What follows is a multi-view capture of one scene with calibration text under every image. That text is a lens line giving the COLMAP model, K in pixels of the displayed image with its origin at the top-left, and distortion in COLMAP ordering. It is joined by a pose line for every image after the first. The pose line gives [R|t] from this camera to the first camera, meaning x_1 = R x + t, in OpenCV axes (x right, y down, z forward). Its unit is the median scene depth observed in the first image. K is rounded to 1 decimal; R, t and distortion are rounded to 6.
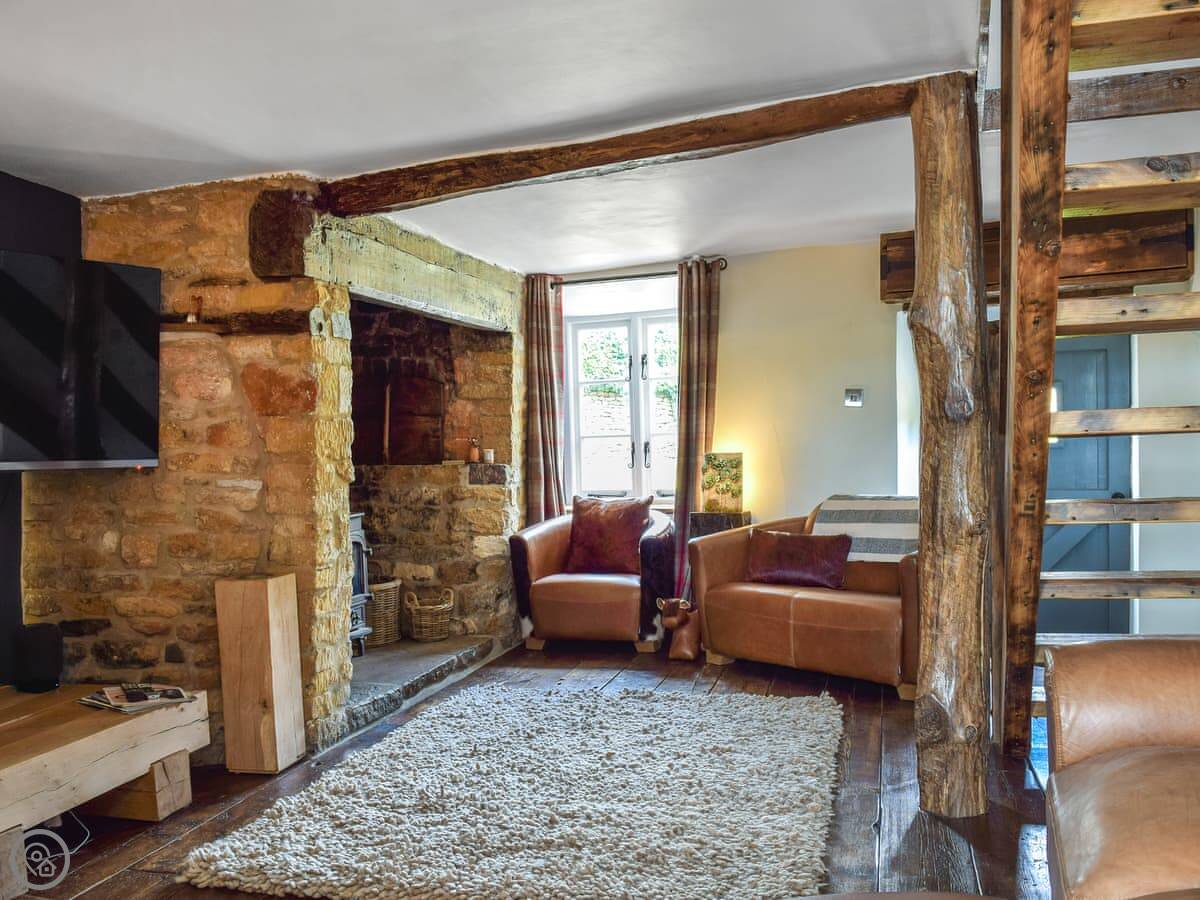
lens RADIAL K [[1142.8, 0, 599.6], [0, 1142.8, 483.6], [0, 0, 1]] dist [-0.077686, -0.014102]
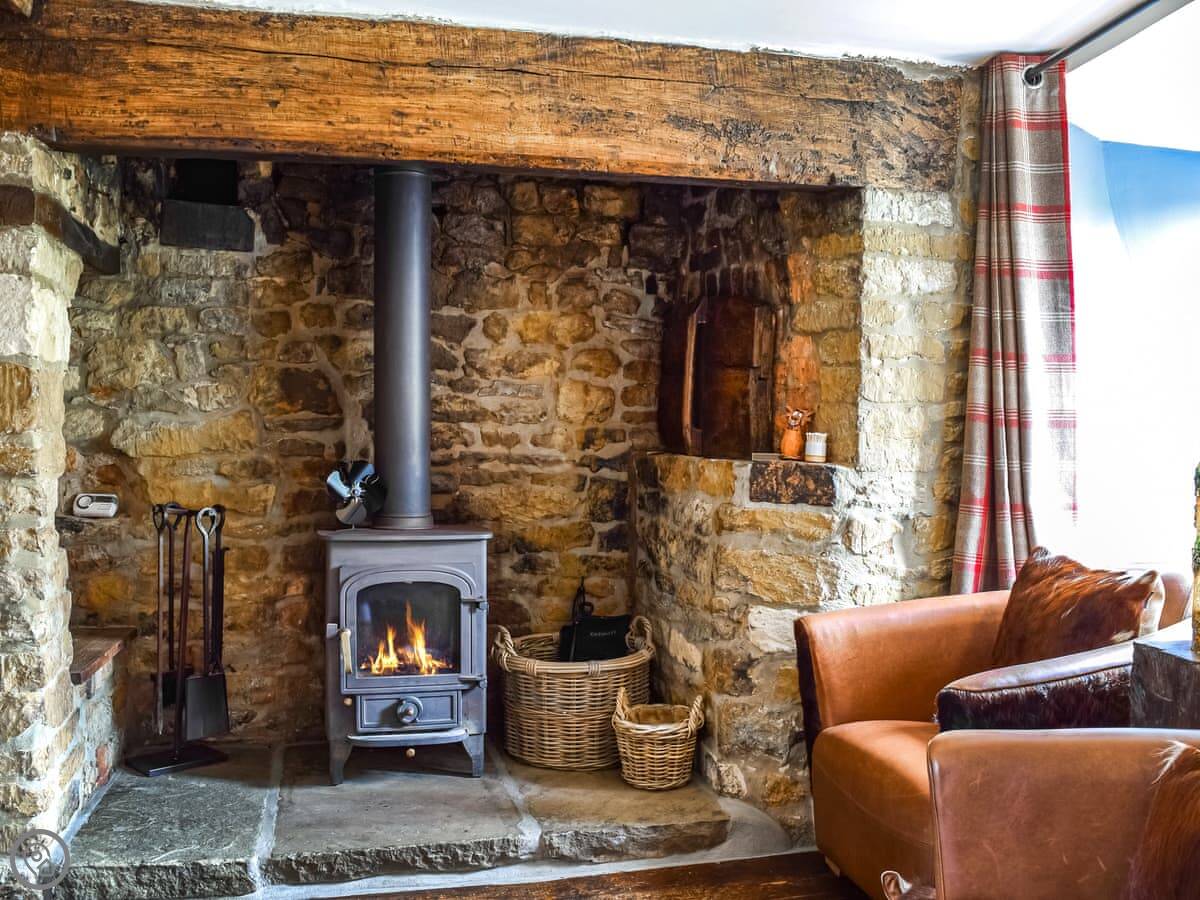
lens RADIAL K [[1083.9, 0, 600.0], [0, 1083.9, 450.0], [0, 0, 1]] dist [-0.076649, -0.000528]
pose [[0.472241, 0.036975, -0.880694, 0.268155], [-0.049515, 0.998655, 0.015376, -0.025391], [0.880077, 0.036347, 0.473437, 0.699808]]
